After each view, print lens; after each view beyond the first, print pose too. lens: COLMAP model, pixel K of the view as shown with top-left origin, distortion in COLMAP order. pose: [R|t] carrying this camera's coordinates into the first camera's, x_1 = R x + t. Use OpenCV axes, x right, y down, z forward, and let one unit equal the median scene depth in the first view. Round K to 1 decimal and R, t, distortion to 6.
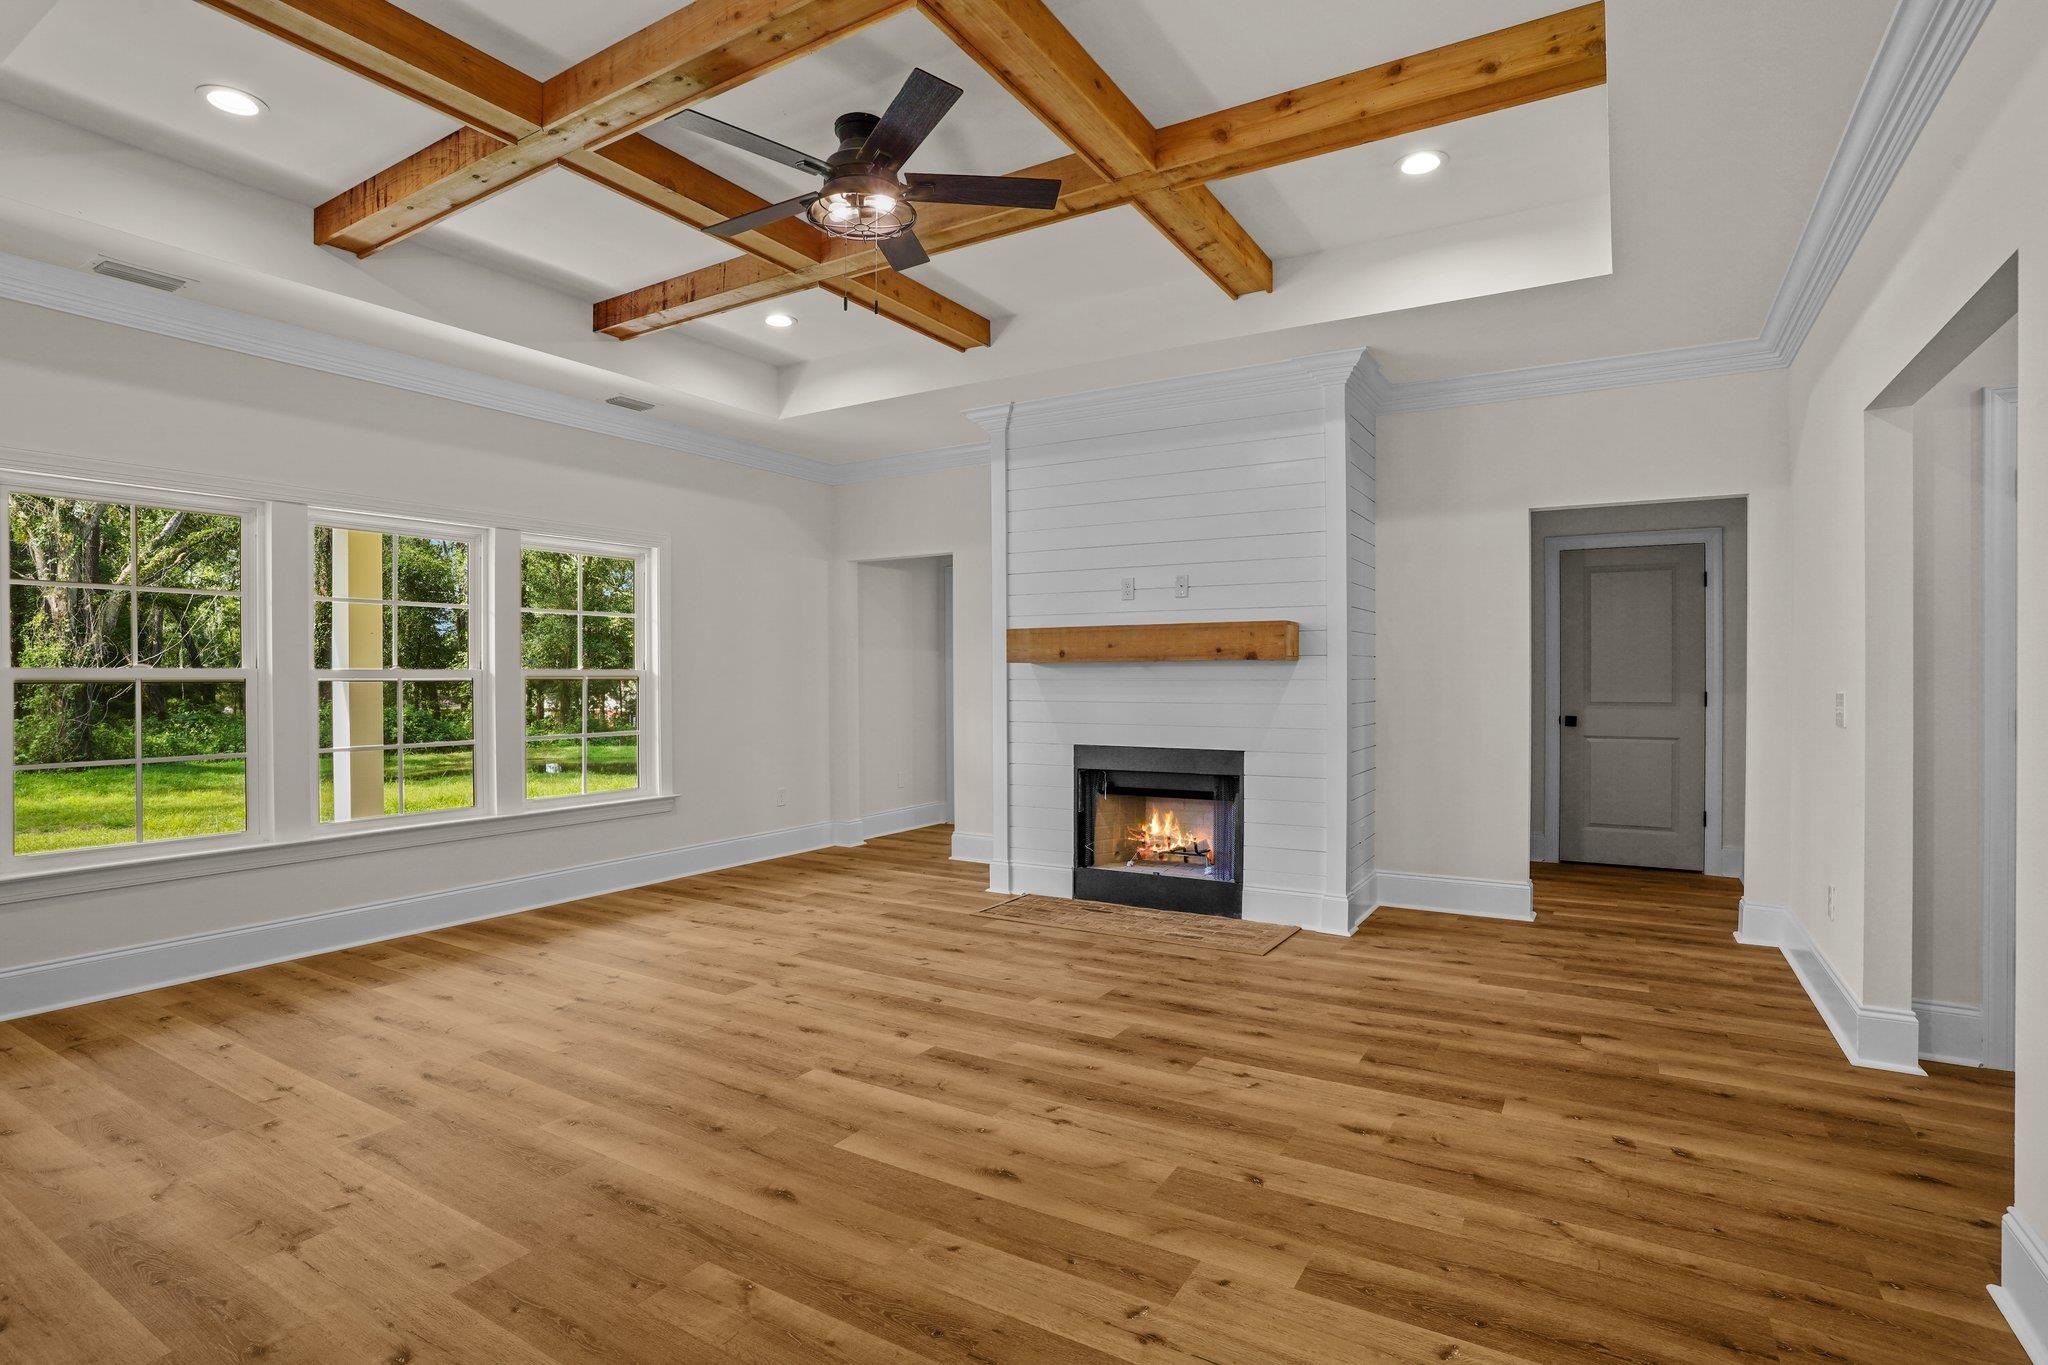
lens RADIAL K [[1026.4, 0, 1029.0], [0, 1026.4, 658.9], [0, 0, 1]] dist [-0.080334, 0.037392]
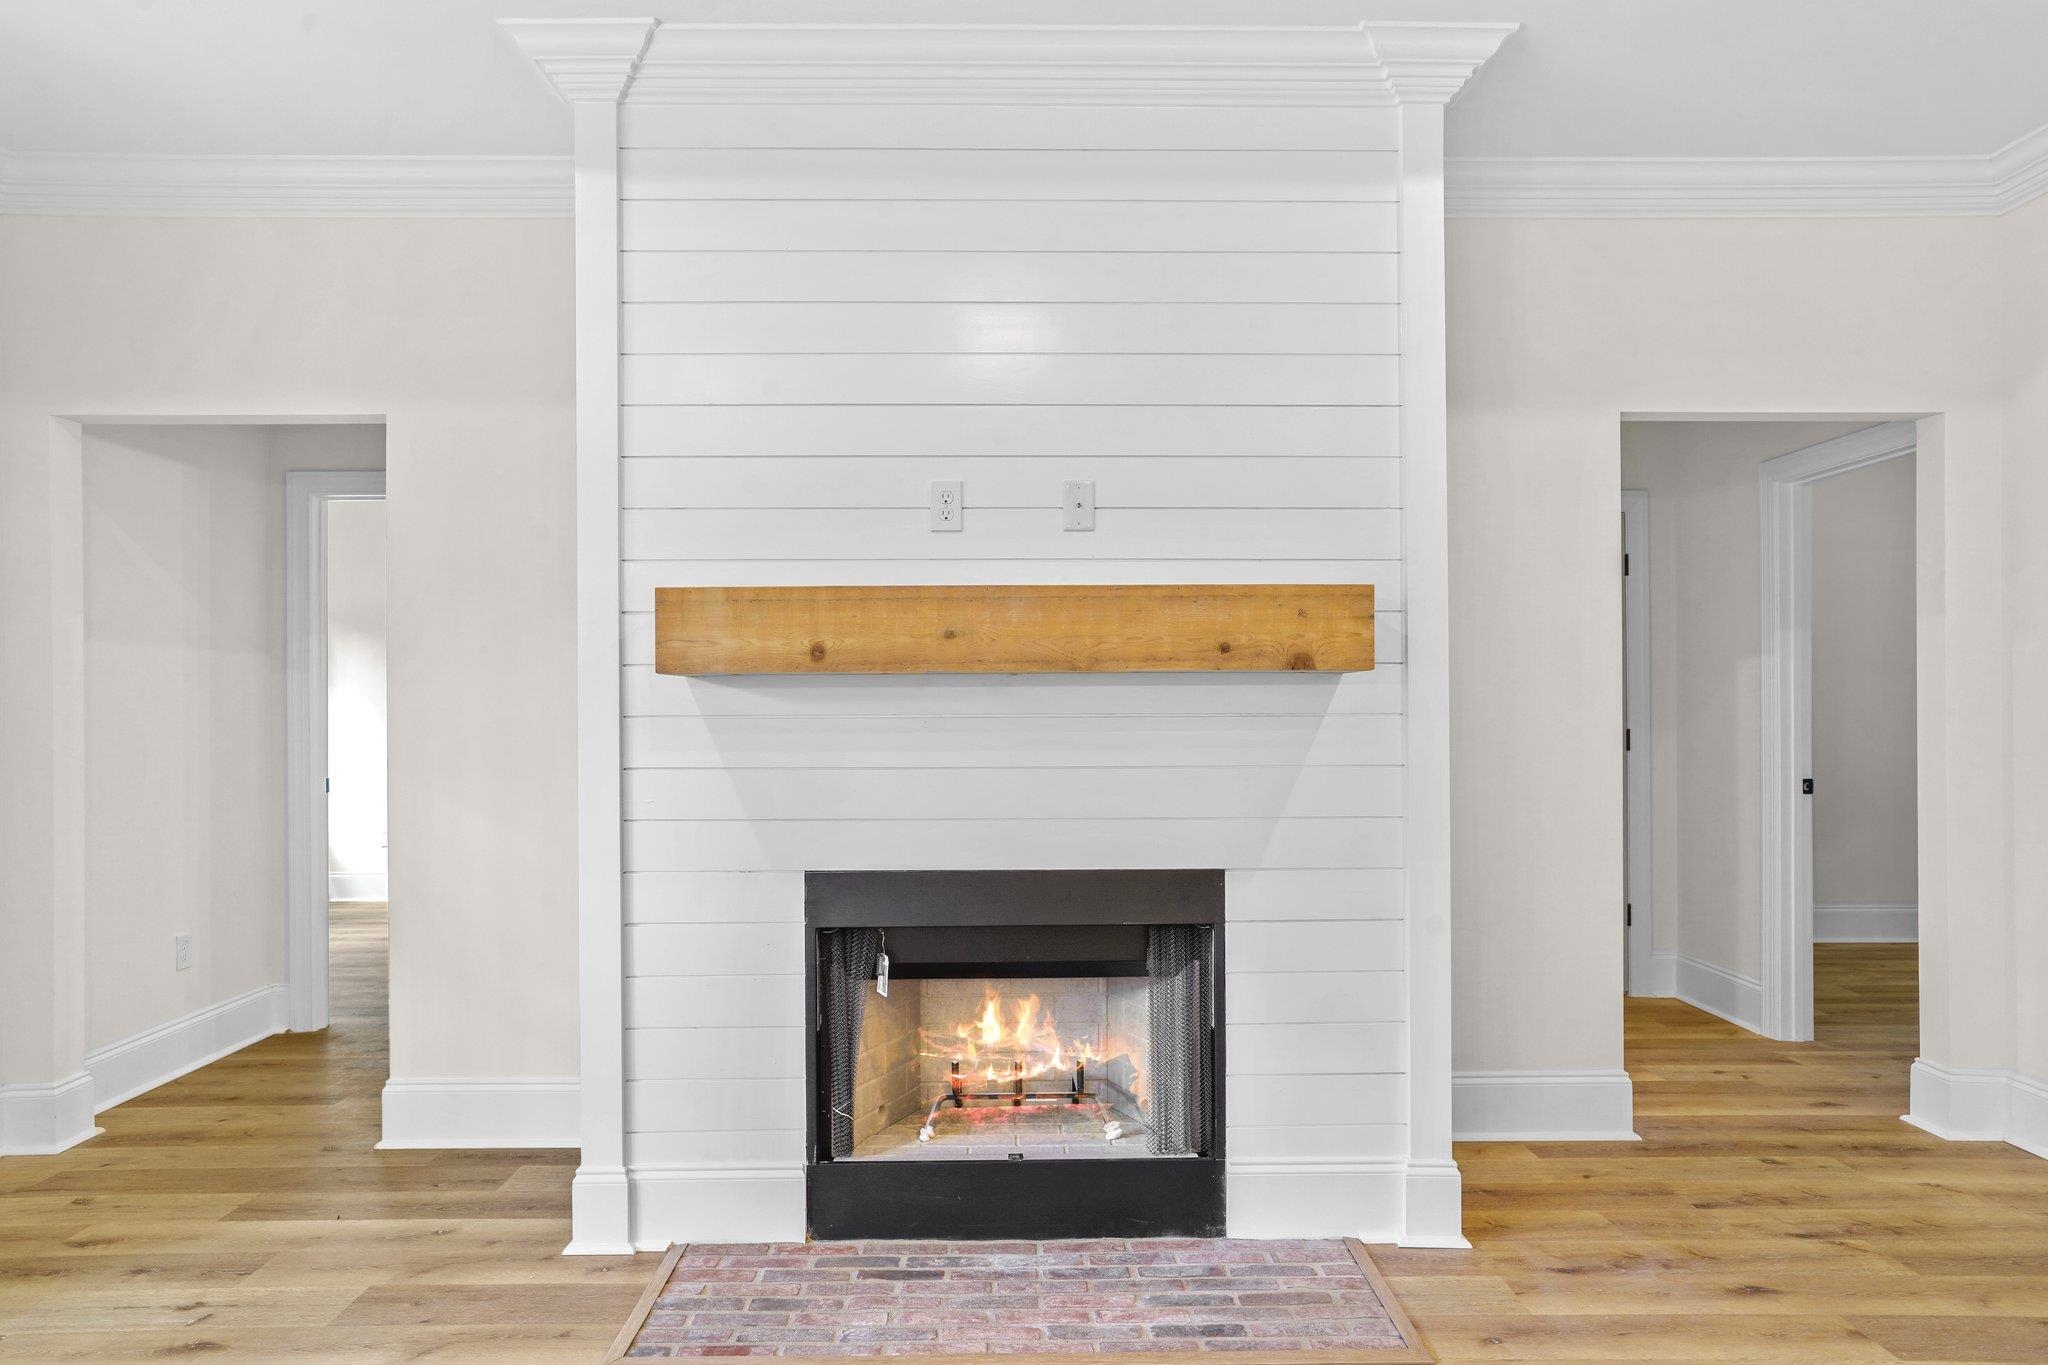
lens RADIAL K [[1271.4, 0, 1012.9], [0, 1271.4, 704.3], [0, 0, 1]] dist [-0.000692, 0.002194]
pose [[0.848878, 0.003953, 0.528575, -0.204367], [-0.008195, 0.999950, 0.005682, 0.014944], [-0.528526, -0.009155, 0.848868, 0.657201]]
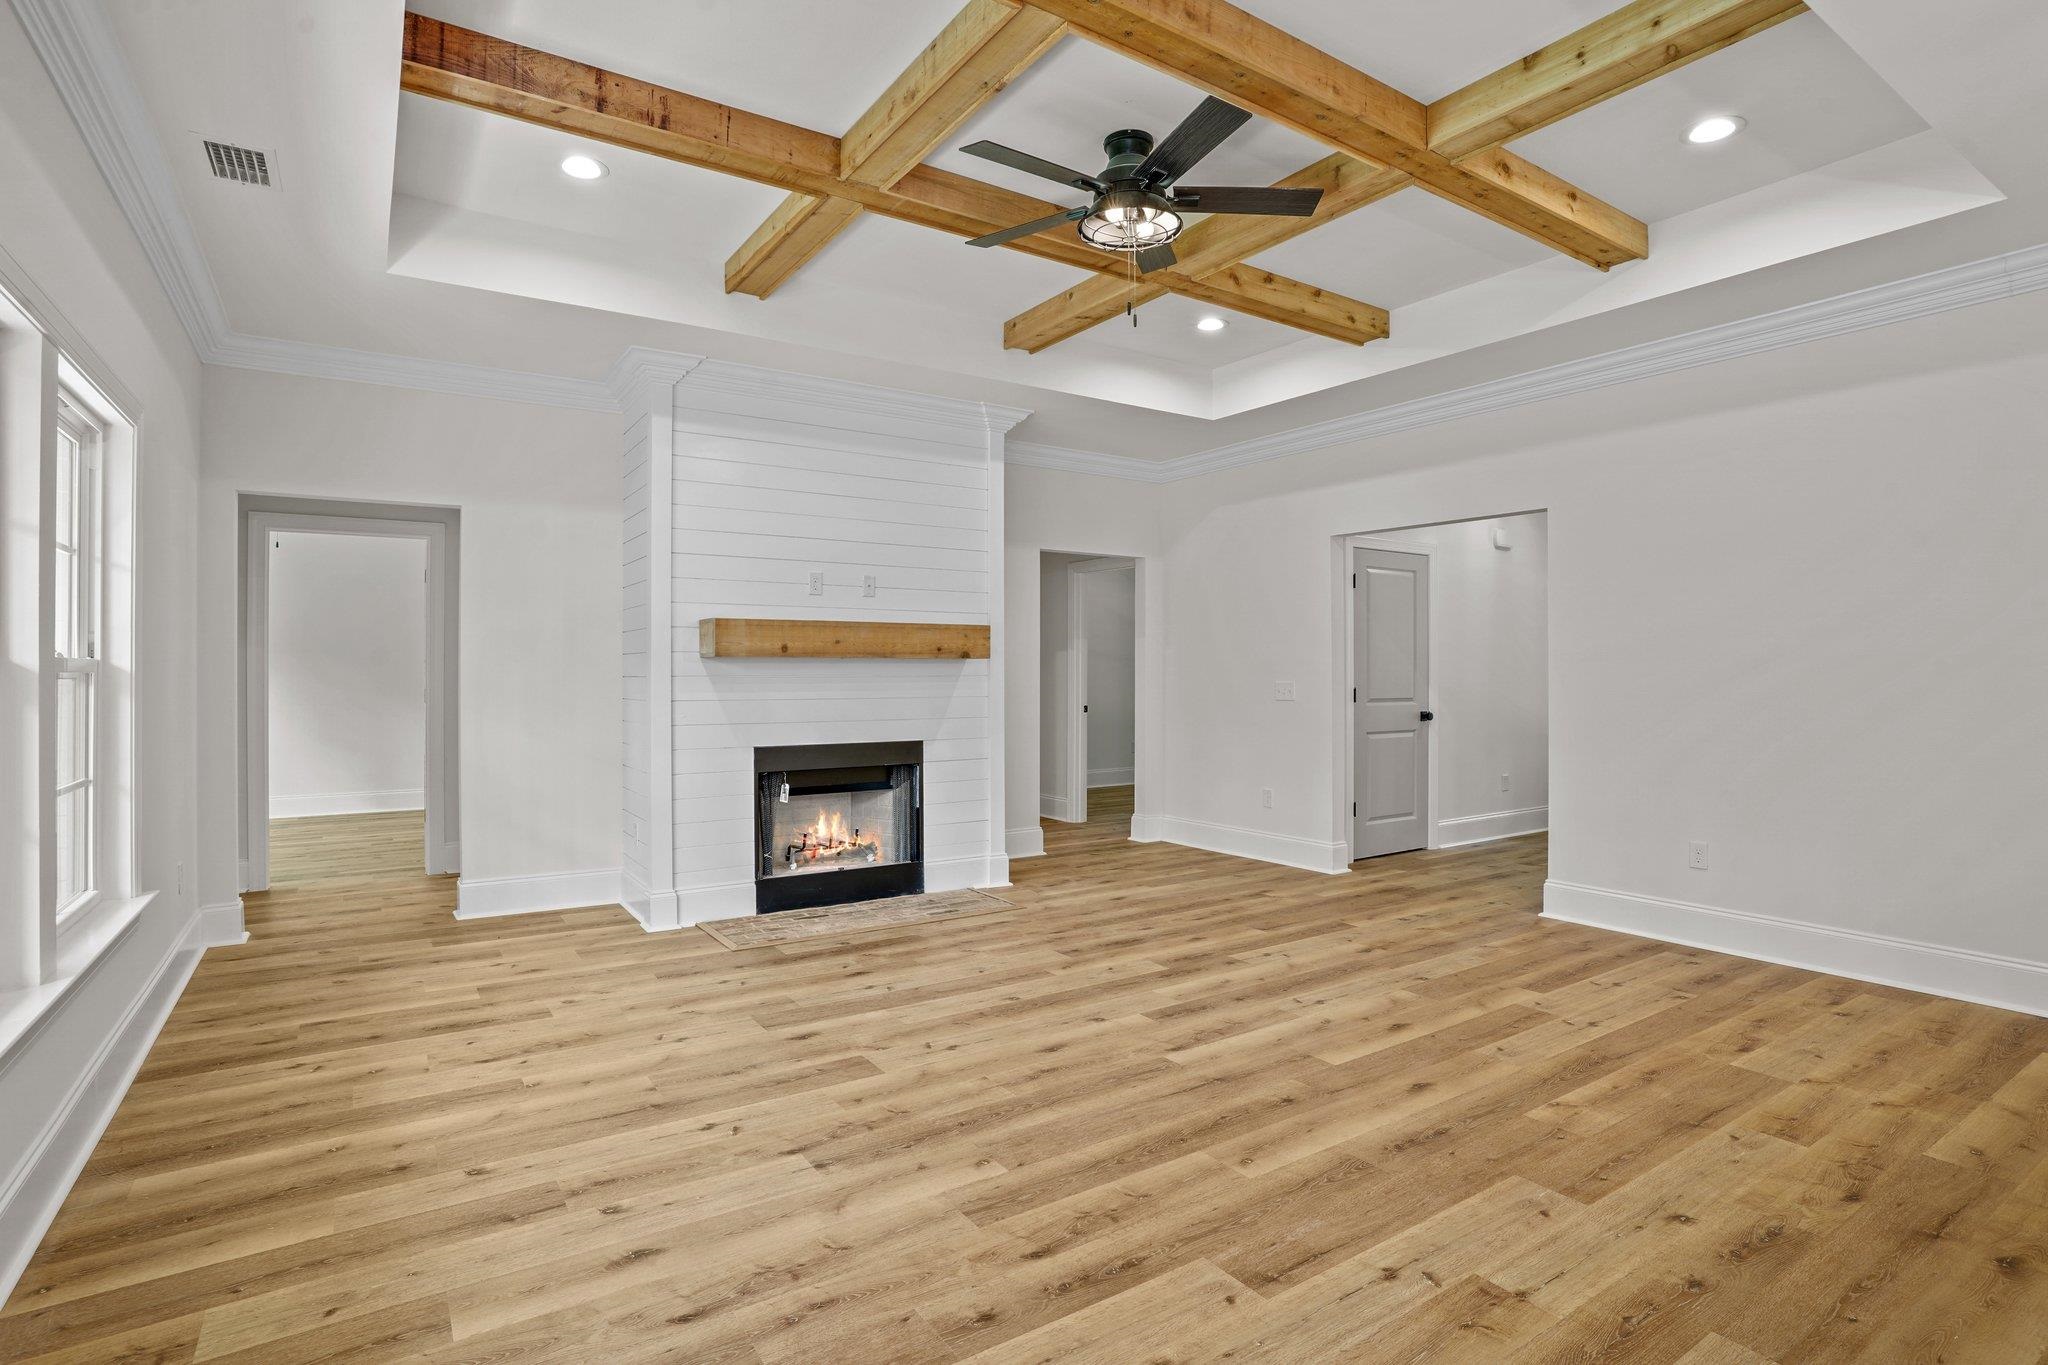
lens RADIAL K [[1026.4, 0, 1029.0], [0, 1026.4, 658.9], [0, 0, 1]] dist [-0.080334, 0.037392]
pose [[0.417361, 0.014350, 0.908628, -0.876108], [-0.017551, 0.999816, -0.007729, 0.009804], [-0.908571, -0.012722, 0.417536, 0.508260]]
